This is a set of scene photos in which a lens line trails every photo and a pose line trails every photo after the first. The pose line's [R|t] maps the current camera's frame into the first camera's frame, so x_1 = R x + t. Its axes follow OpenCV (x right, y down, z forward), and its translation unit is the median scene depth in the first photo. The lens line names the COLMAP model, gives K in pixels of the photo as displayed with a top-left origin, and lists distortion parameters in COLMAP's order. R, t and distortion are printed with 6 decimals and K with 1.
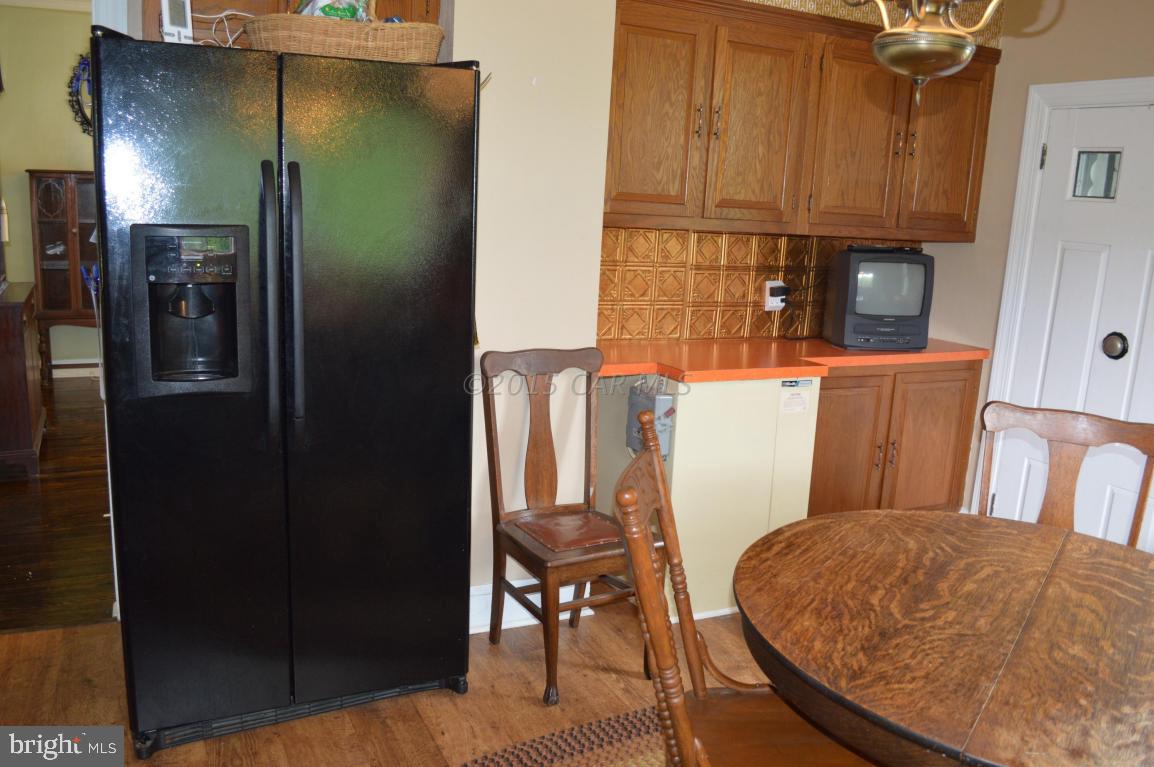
lens RADIAL K [[924.6, 0, 569.5], [0, 924.6, 386.9], [0, 0, 1]] dist [-0.075482, 0.005321]
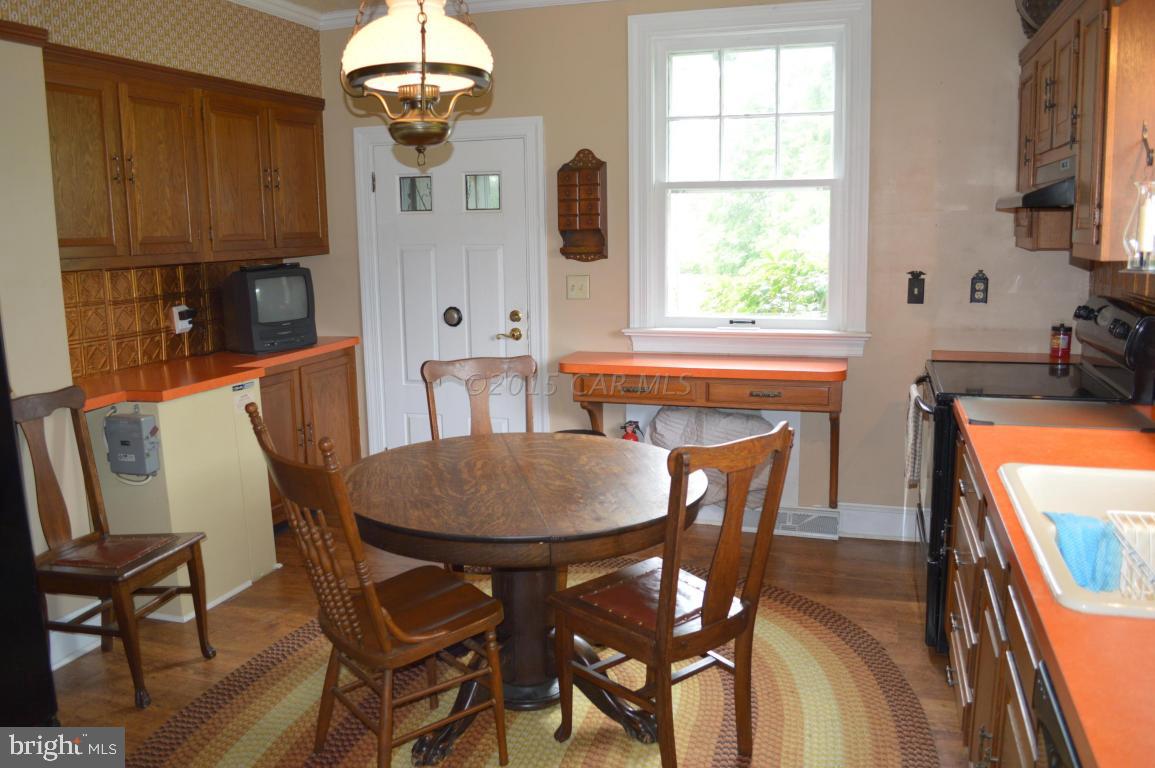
lens RADIAL K [[916.9, 0, 573.6], [0, 916.9, 401.4], [0, 0, 1]] dist [-0.074219, -0.000309]
pose [[0.691158, -0.196940, 0.695353, -0.272905], [0.199172, 0.976801, 0.078683, 0.007592], [-0.694717, 0.084113, 0.714348, -0.121028]]
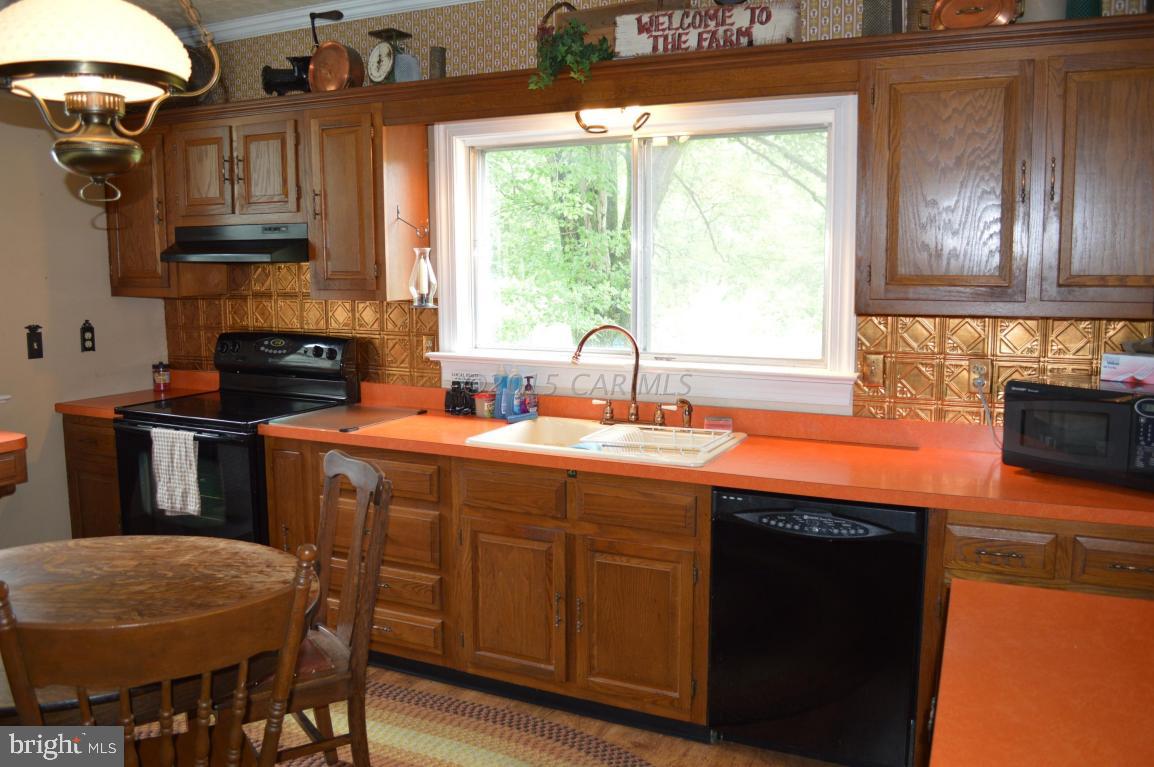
lens RADIAL K [[924.6, 0, 569.5], [0, 924.6, 386.9], [0, 0, 1]] dist [-0.075482, 0.005321]
pose [[-0.623650, -0.154799, 0.766223, -0.416825], [0.128413, 0.946592, 0.295758, -0.156965], [-0.771084, 0.282843, -0.570464, 0.569053]]
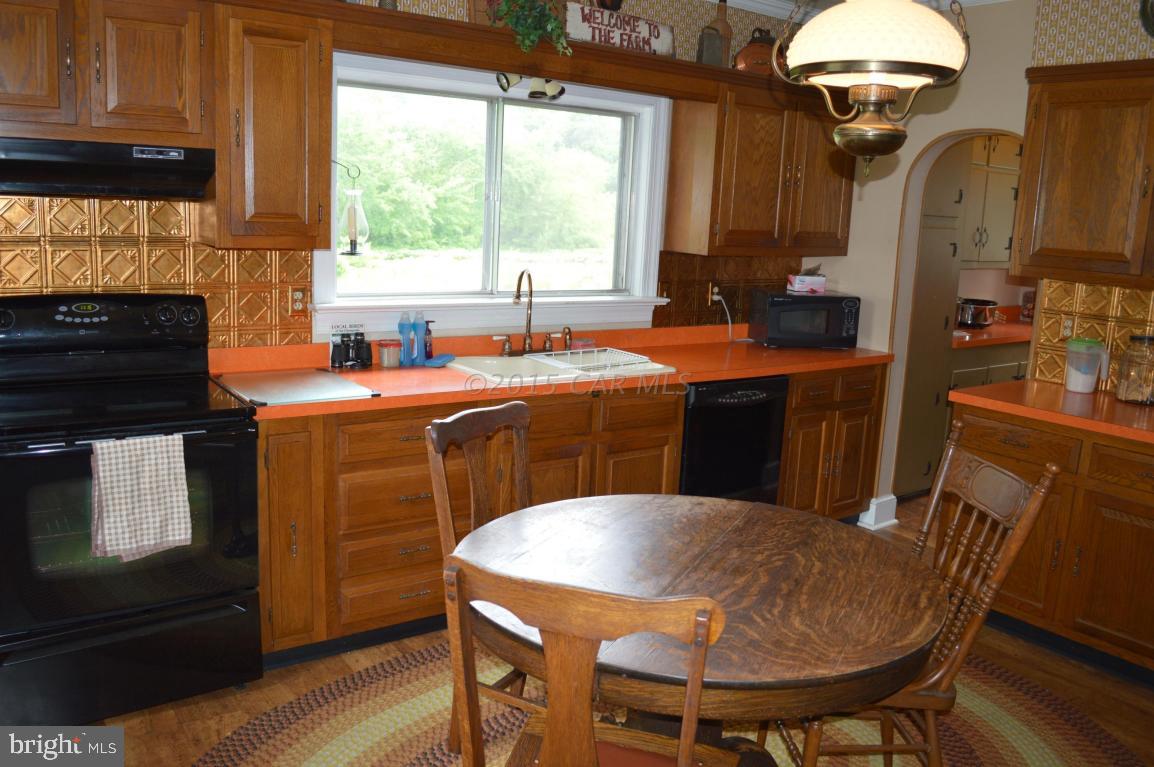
lens RADIAL K [[924.6, 0, 569.5], [0, 924.6, 386.9], [0, 0, 1]] dist [-0.075482, 0.005321]
pose [[-0.981636, -0.063800, -0.179778, 0.475204], [-0.127743, 0.919764, 0.371101, -0.213542], [0.141677, 0.387251, -0.911024, 1.047172]]
